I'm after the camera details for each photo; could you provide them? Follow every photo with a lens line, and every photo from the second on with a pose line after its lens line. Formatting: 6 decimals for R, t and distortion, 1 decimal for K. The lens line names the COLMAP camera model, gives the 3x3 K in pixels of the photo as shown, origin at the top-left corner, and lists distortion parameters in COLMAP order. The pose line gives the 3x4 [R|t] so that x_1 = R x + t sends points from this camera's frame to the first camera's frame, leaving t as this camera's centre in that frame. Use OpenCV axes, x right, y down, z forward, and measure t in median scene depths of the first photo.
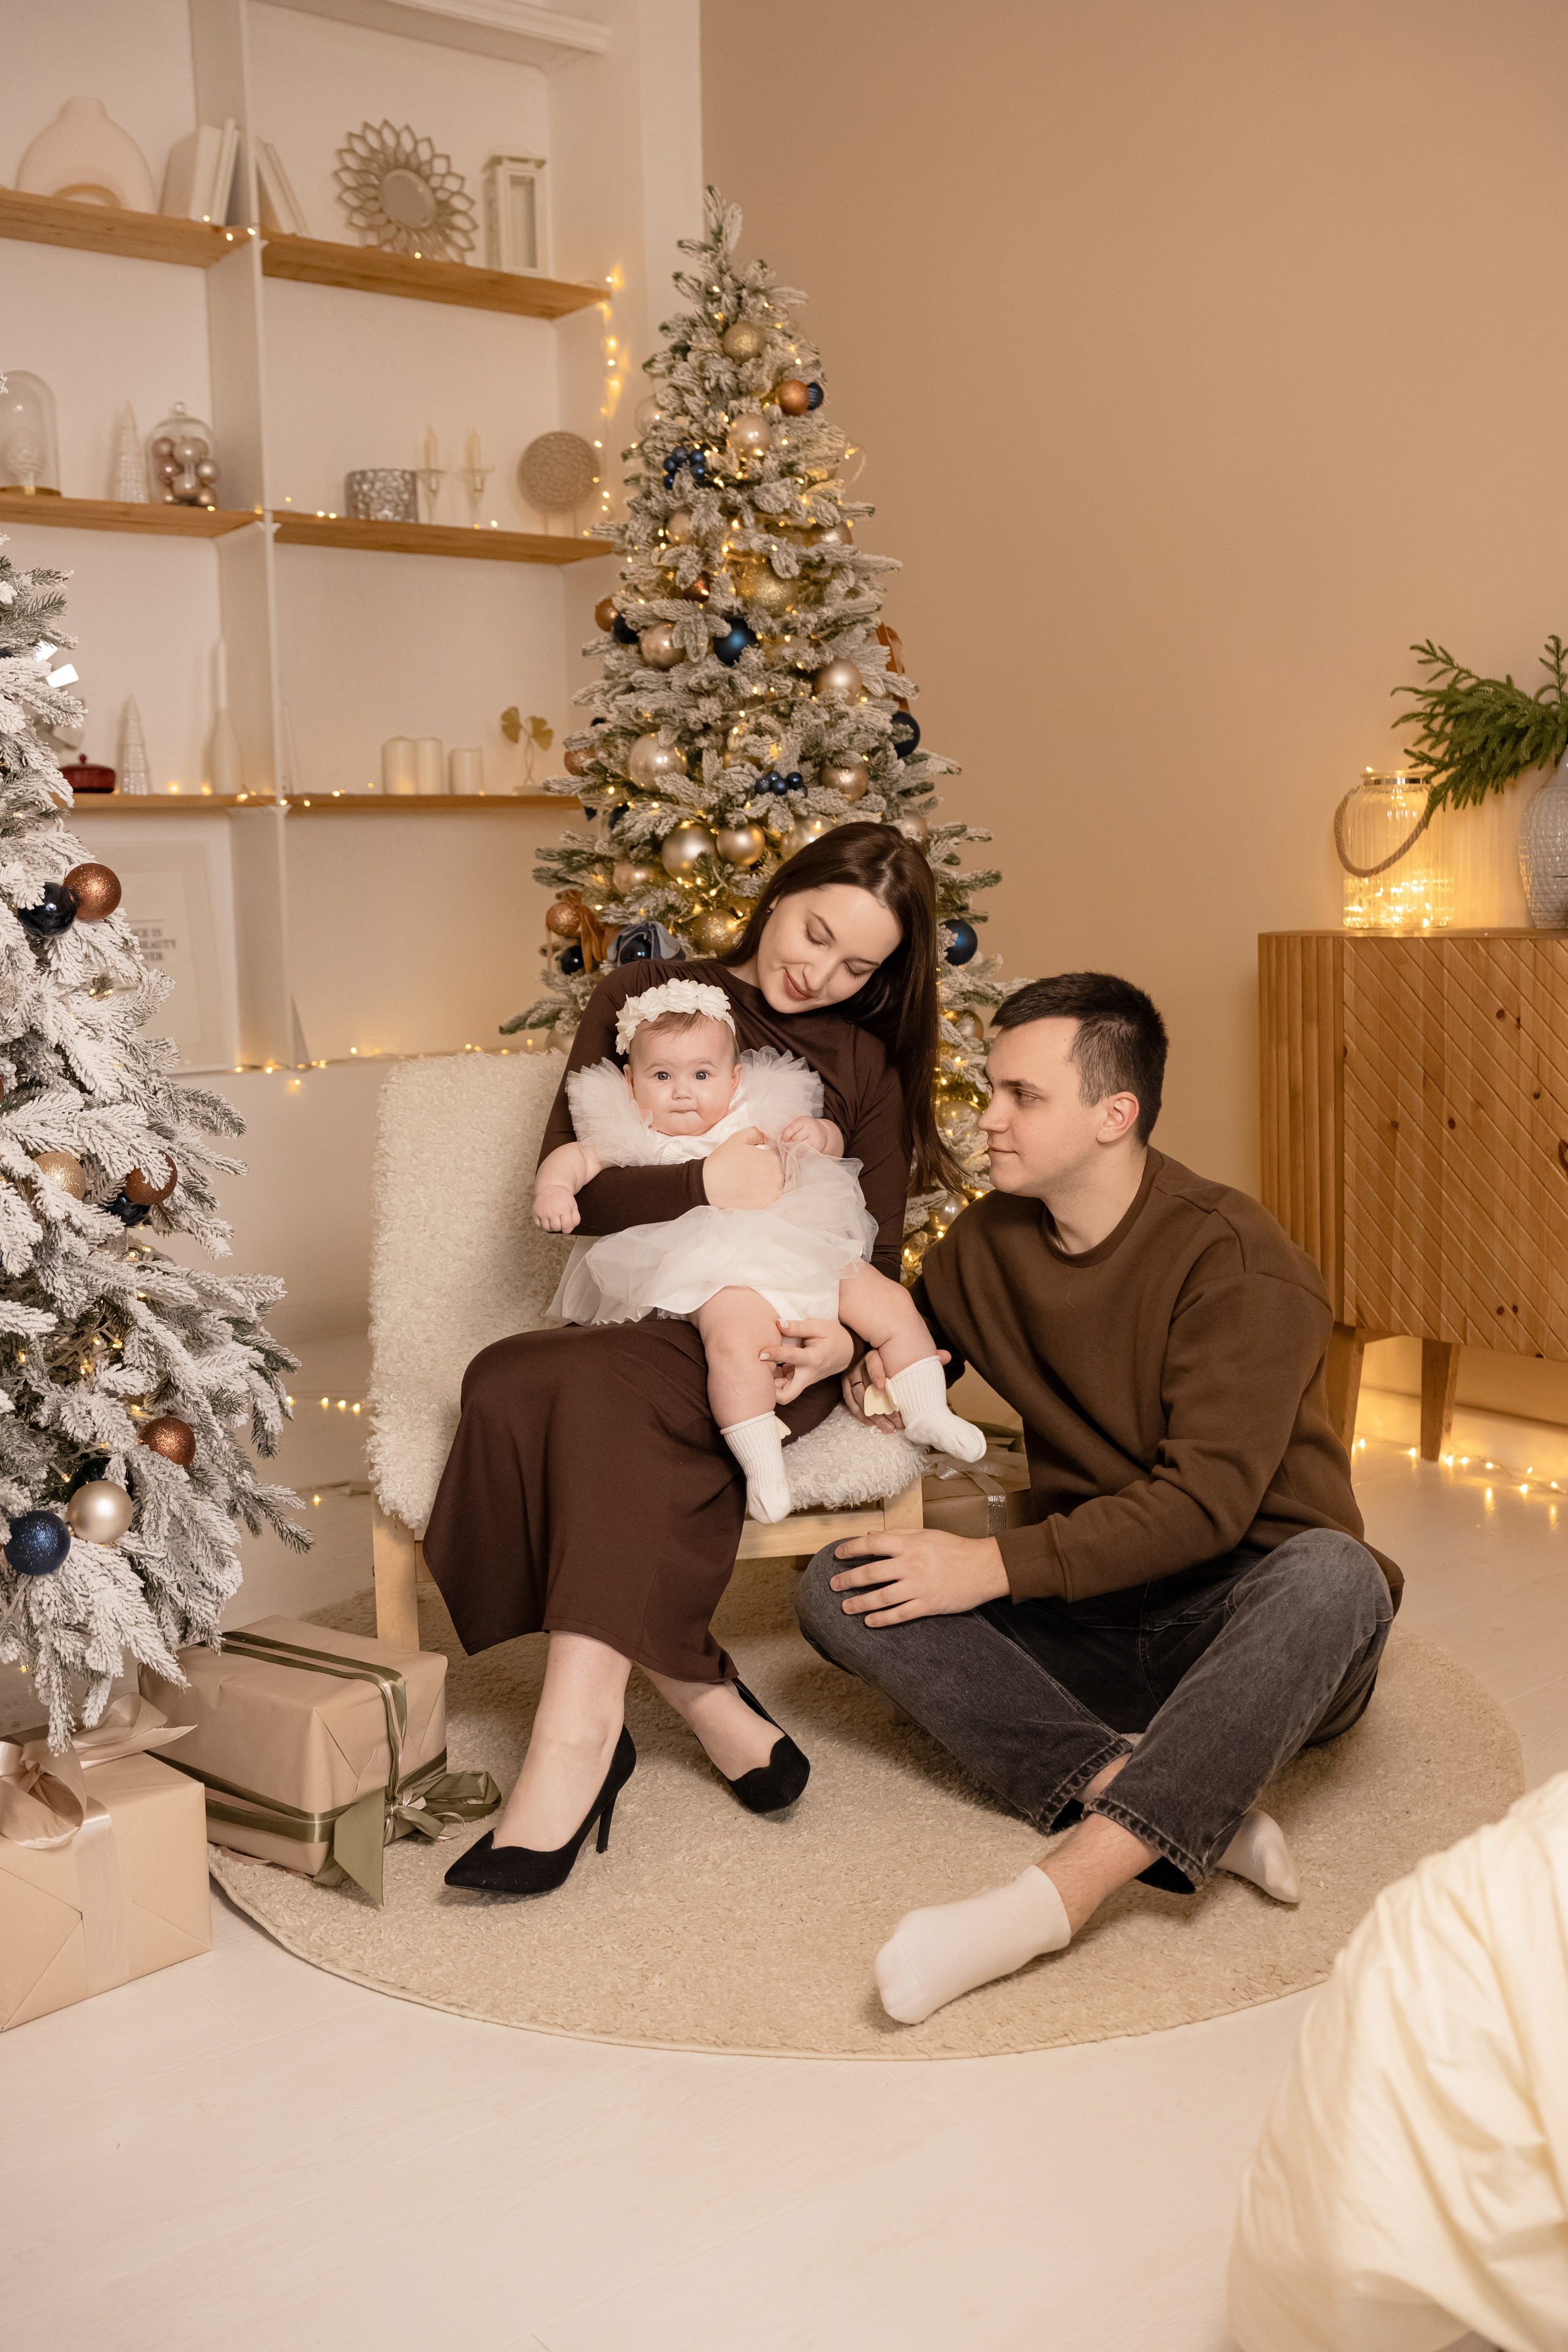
lens RADIAL K [[2366.8, 0, 783.8], [0, 2366.8, 1134.2], [0, 0, 1]] dist [-0.058713, 0.033488]
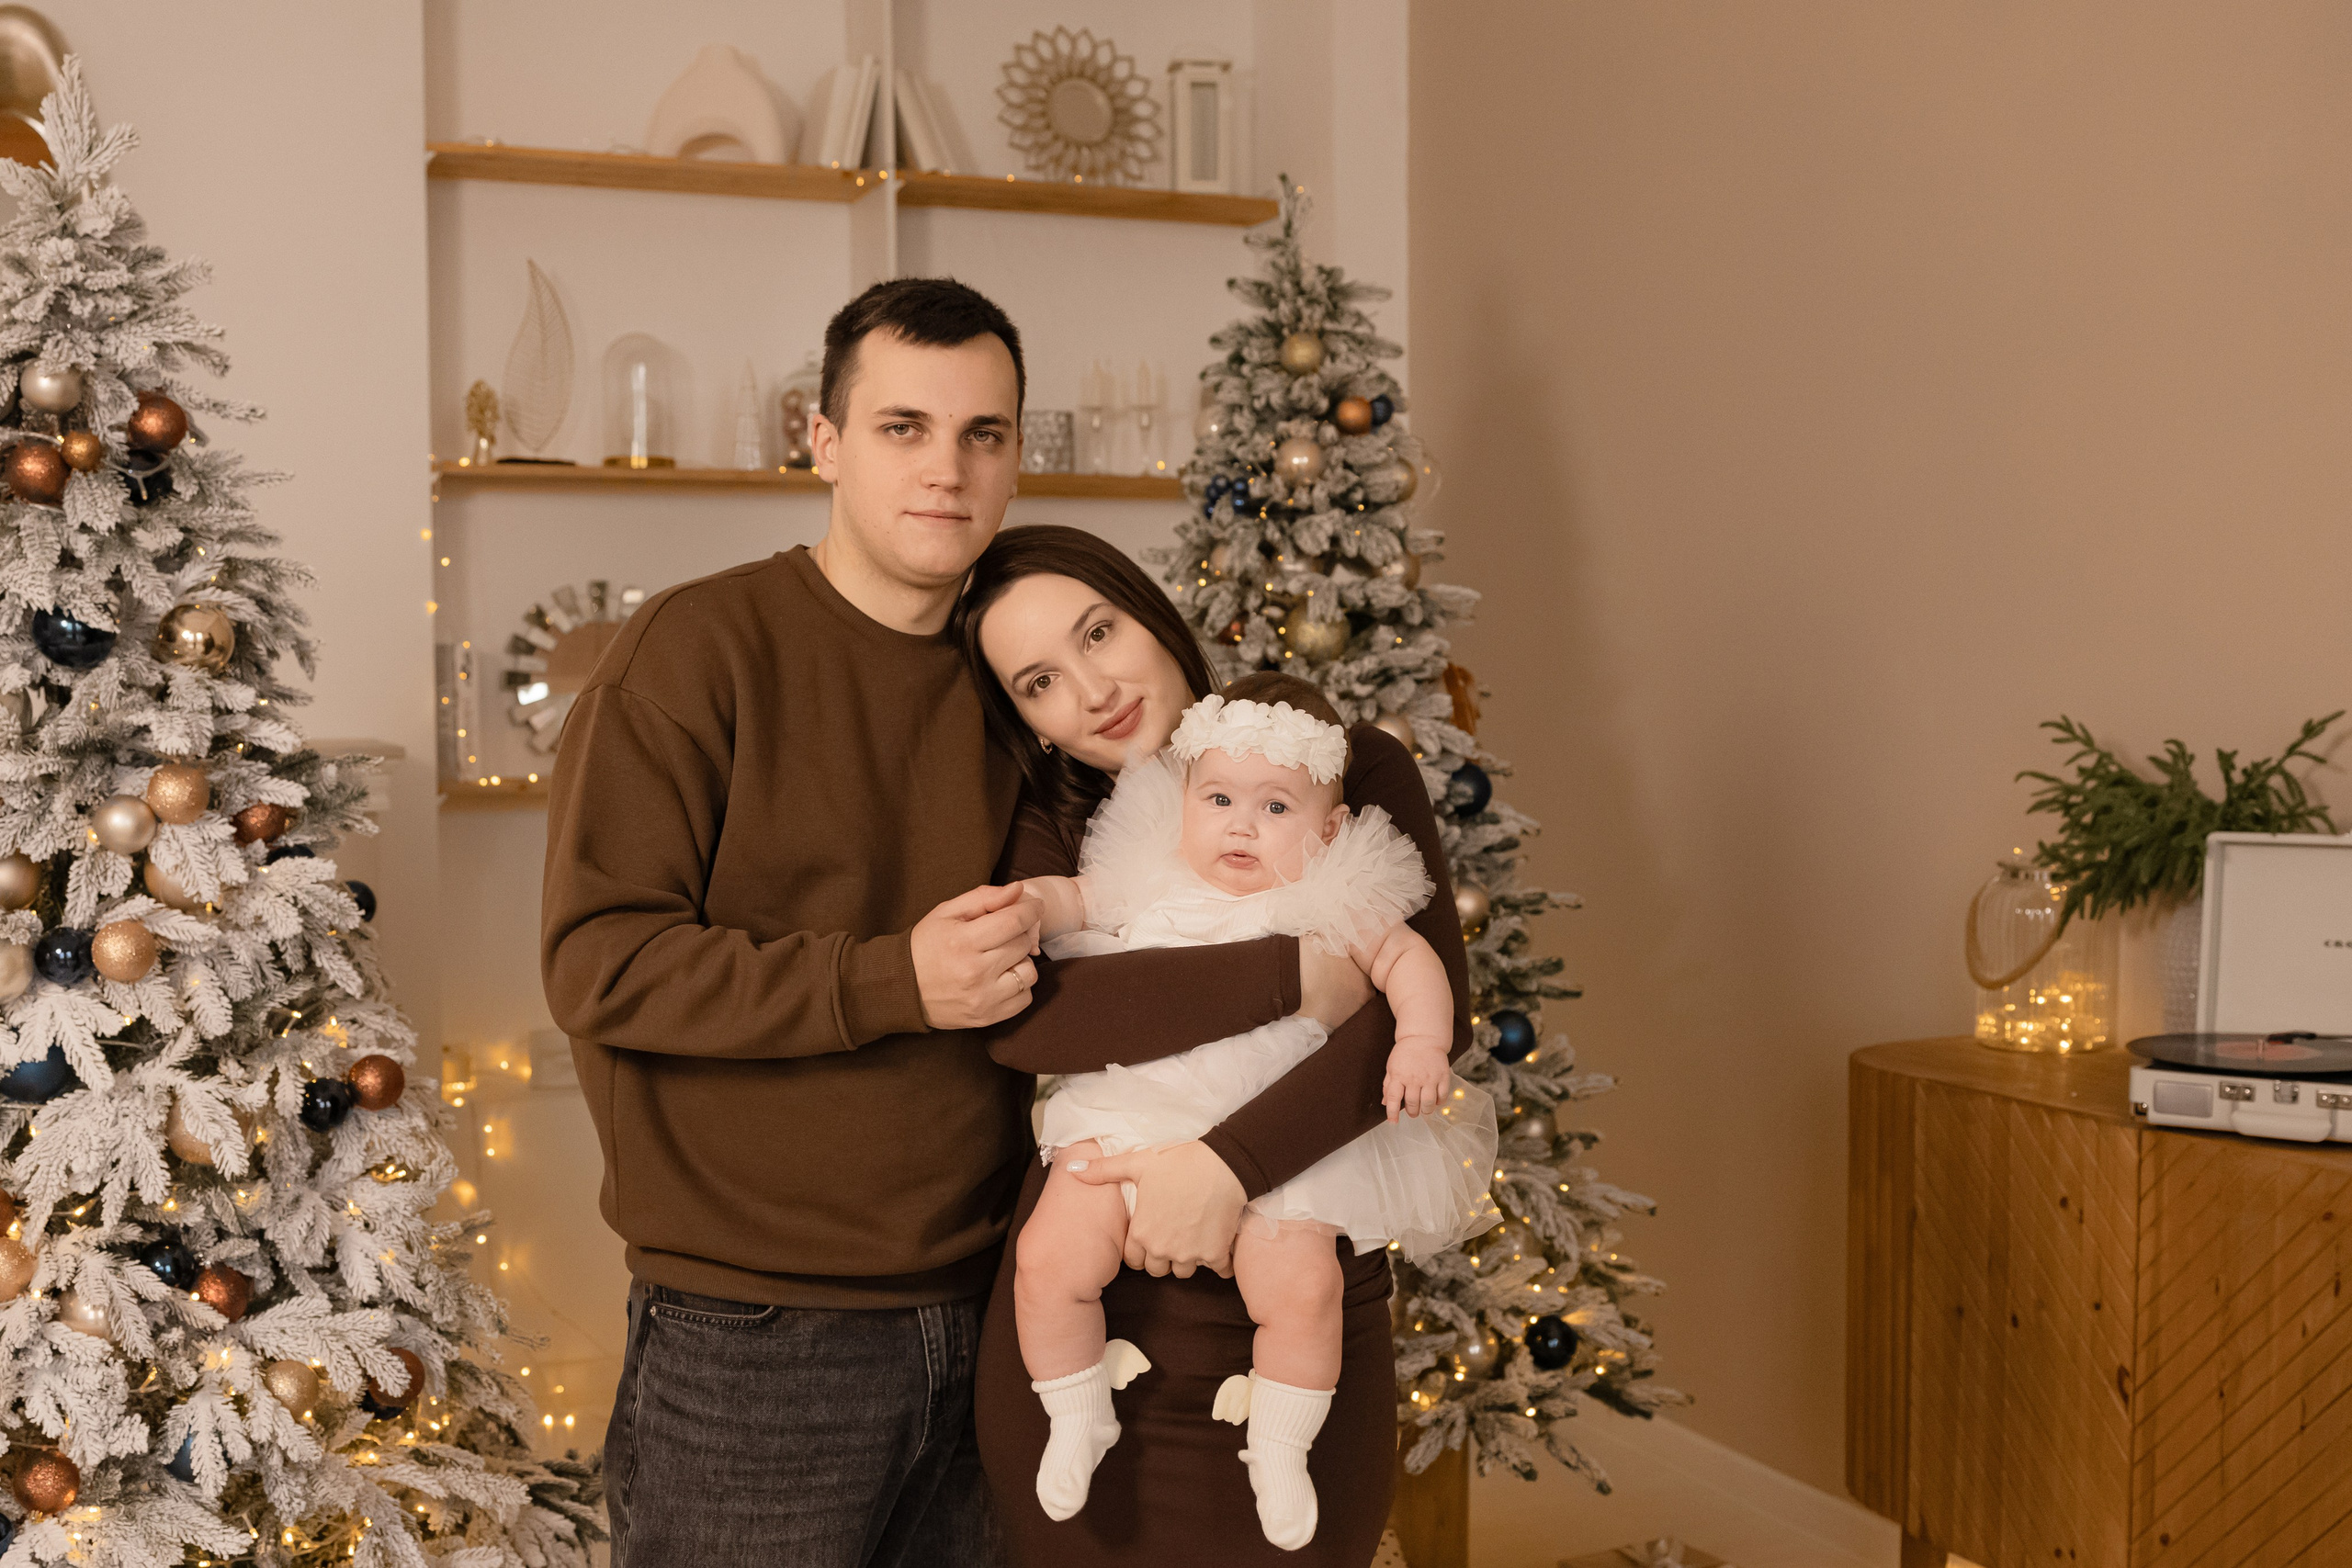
lens RADIAL K [[2835.1, 0, 1176.0], [0, 2835.1, 784.0], [0, 0, 1]] dist [-0.083332, 0.067716]
pose [[0.964986, 0.035088, -0.259944, 0.223855], [-0.046120, 0.998270, -0.036461, -0.131205], [0.258215, 0.047173, 0.964935, -0.048448]]
